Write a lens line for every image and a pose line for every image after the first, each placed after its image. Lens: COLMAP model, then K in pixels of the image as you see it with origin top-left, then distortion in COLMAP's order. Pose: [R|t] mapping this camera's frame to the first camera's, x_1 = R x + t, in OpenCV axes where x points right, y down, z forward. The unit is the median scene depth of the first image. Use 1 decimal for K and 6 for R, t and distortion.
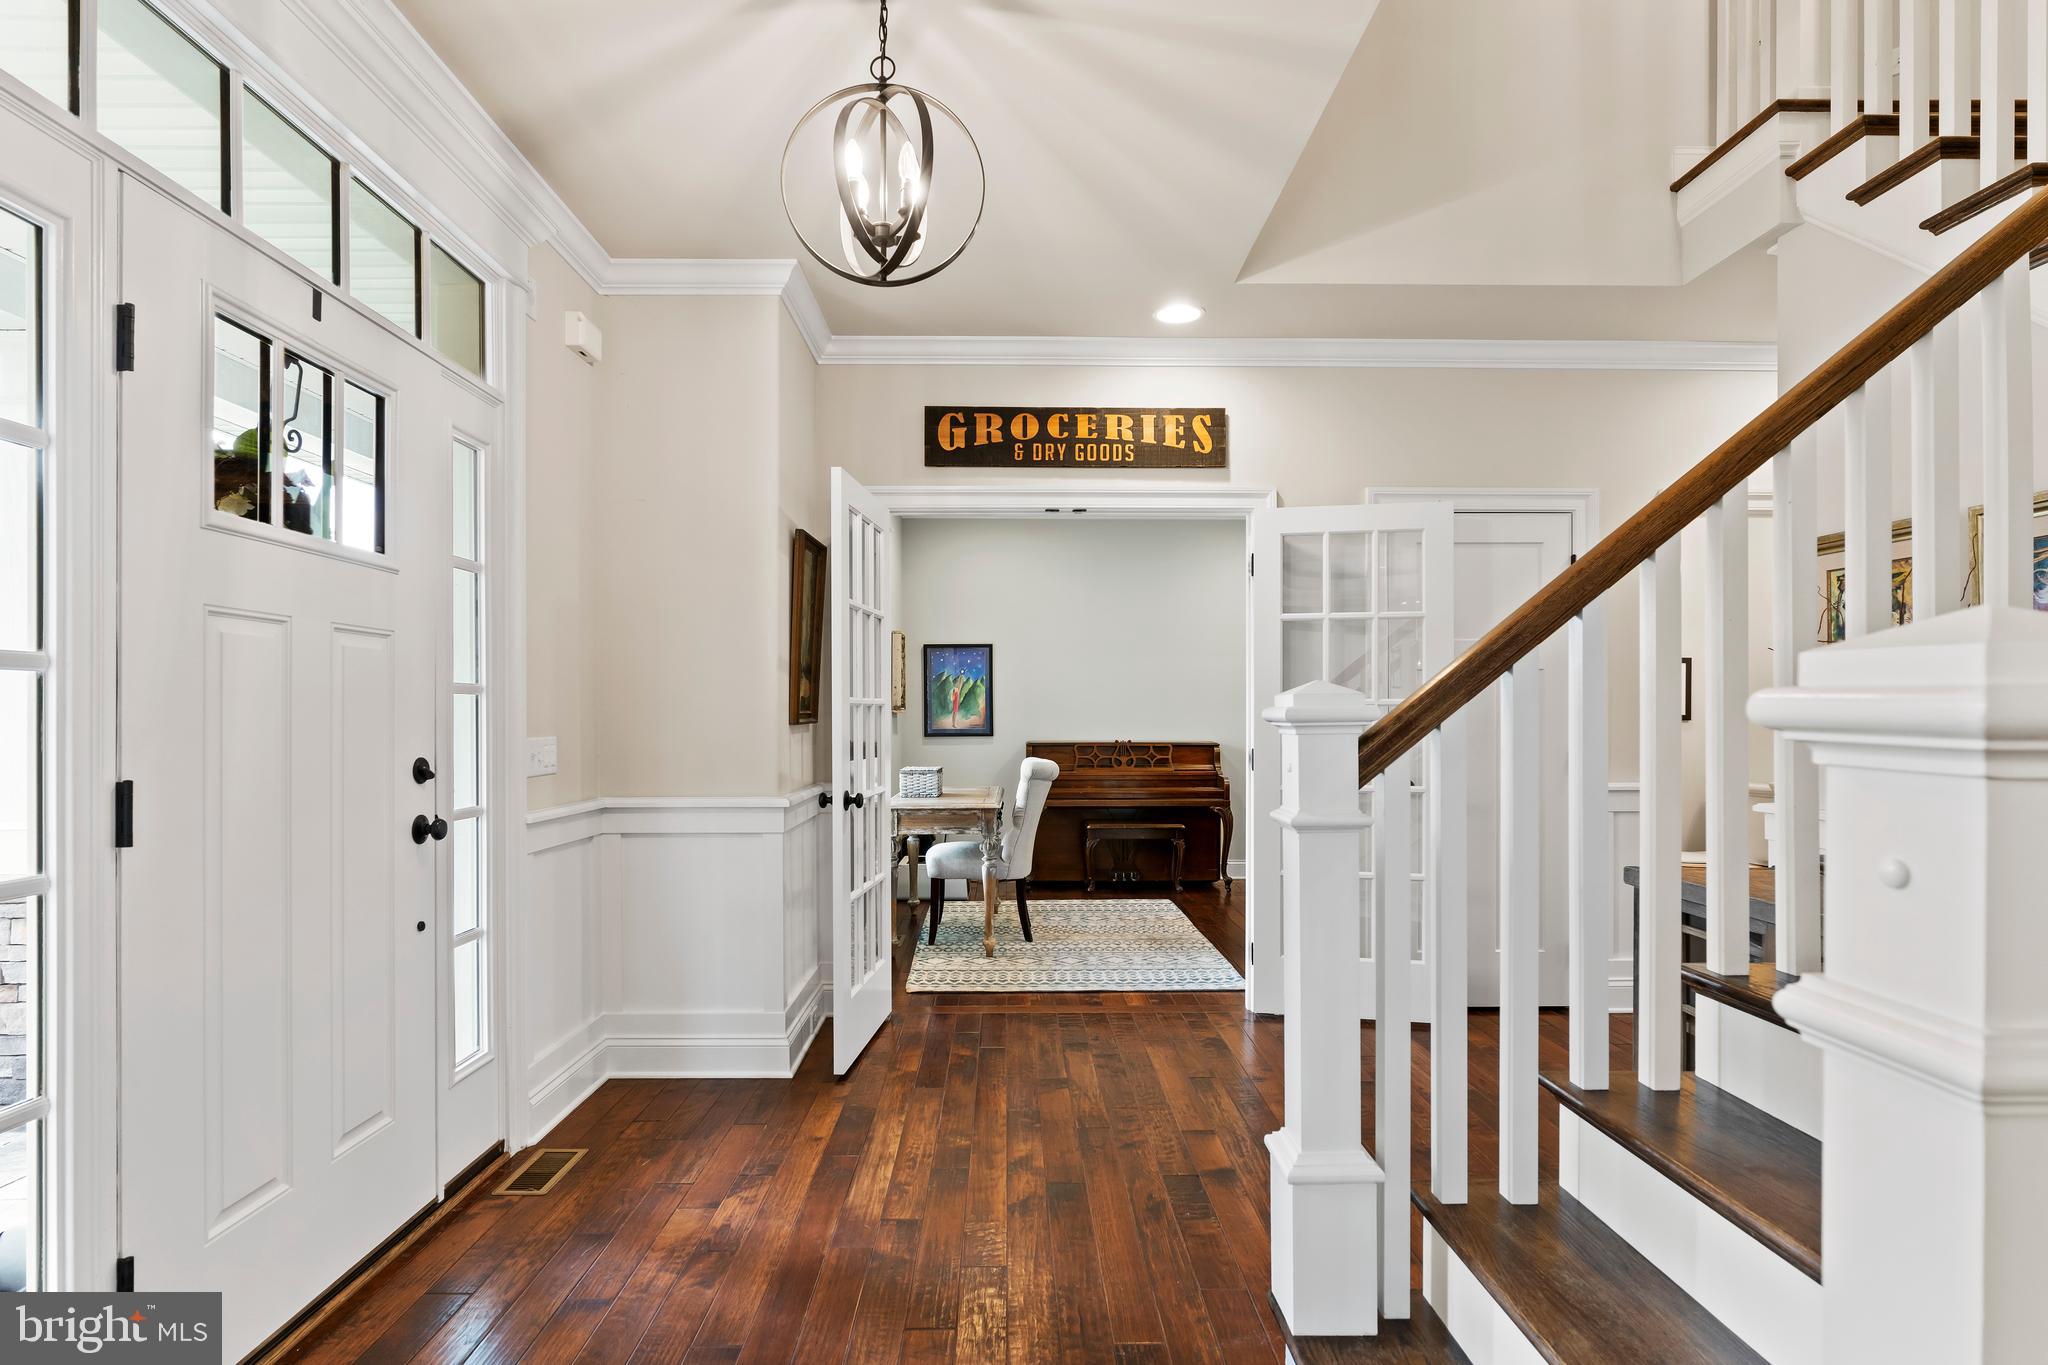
lens RADIAL K [[1055.7, 0, 1000.5], [0, 1055.7, 714.6], [0, 0, 1]] dist [-0.006672, -0.000783]
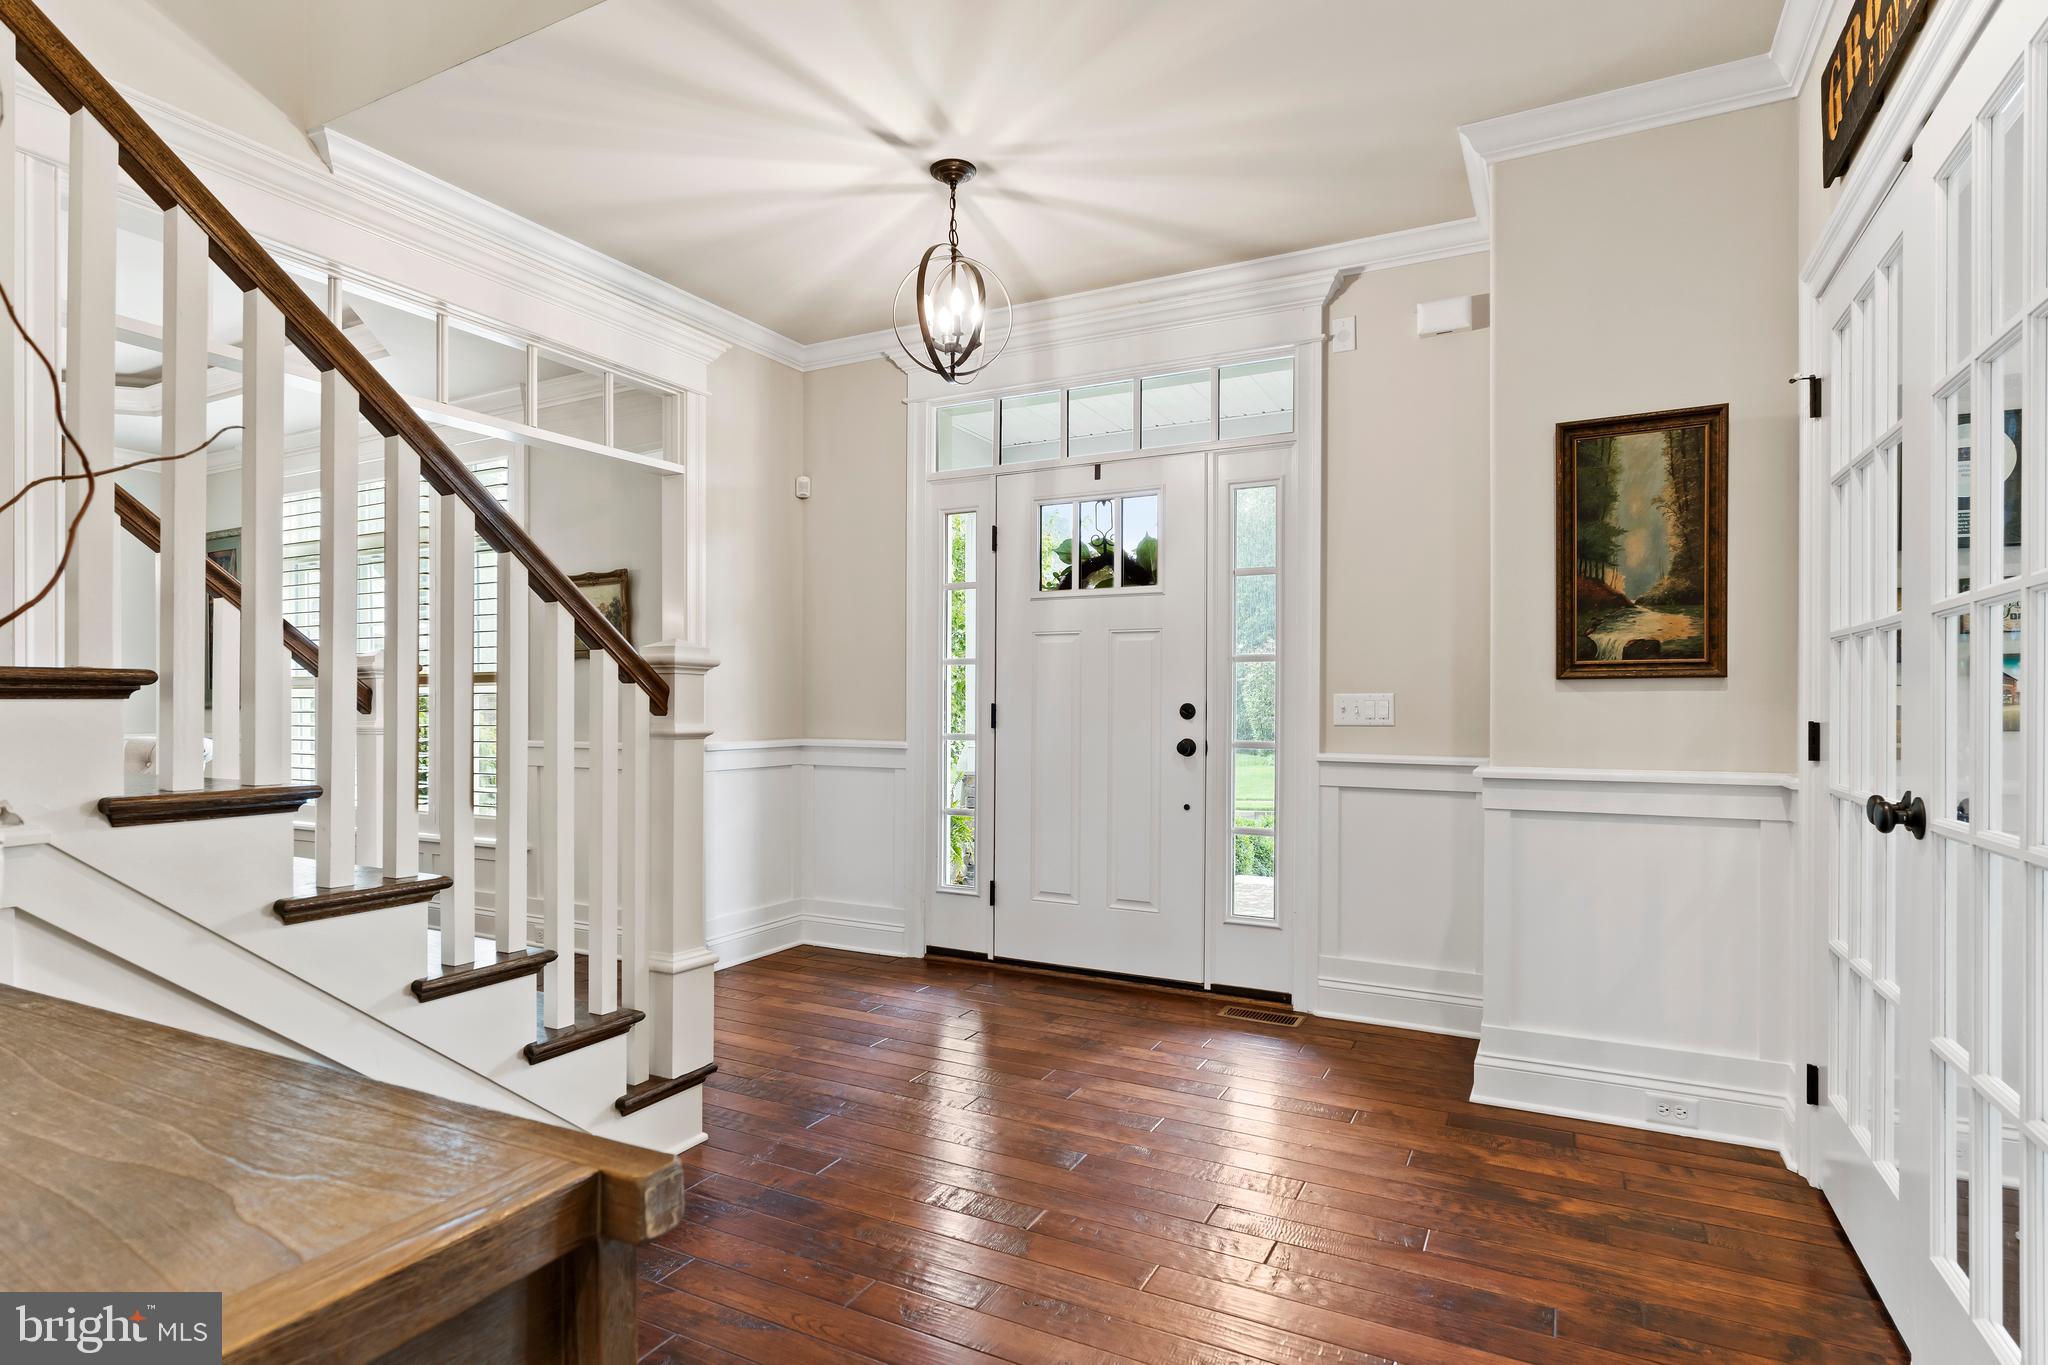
lens RADIAL K [[1055.7, 0, 1029.9], [0, 1055.7, 701.7], [0, 0, 1]] dist [-0.006672, -0.000783]
pose [[-0.457631, 0.001234, -0.889141, 0.941934], [0.004418, 0.999990, -0.000886, 0.036490], [0.889131, -0.004334, -0.457632, 1.433066]]
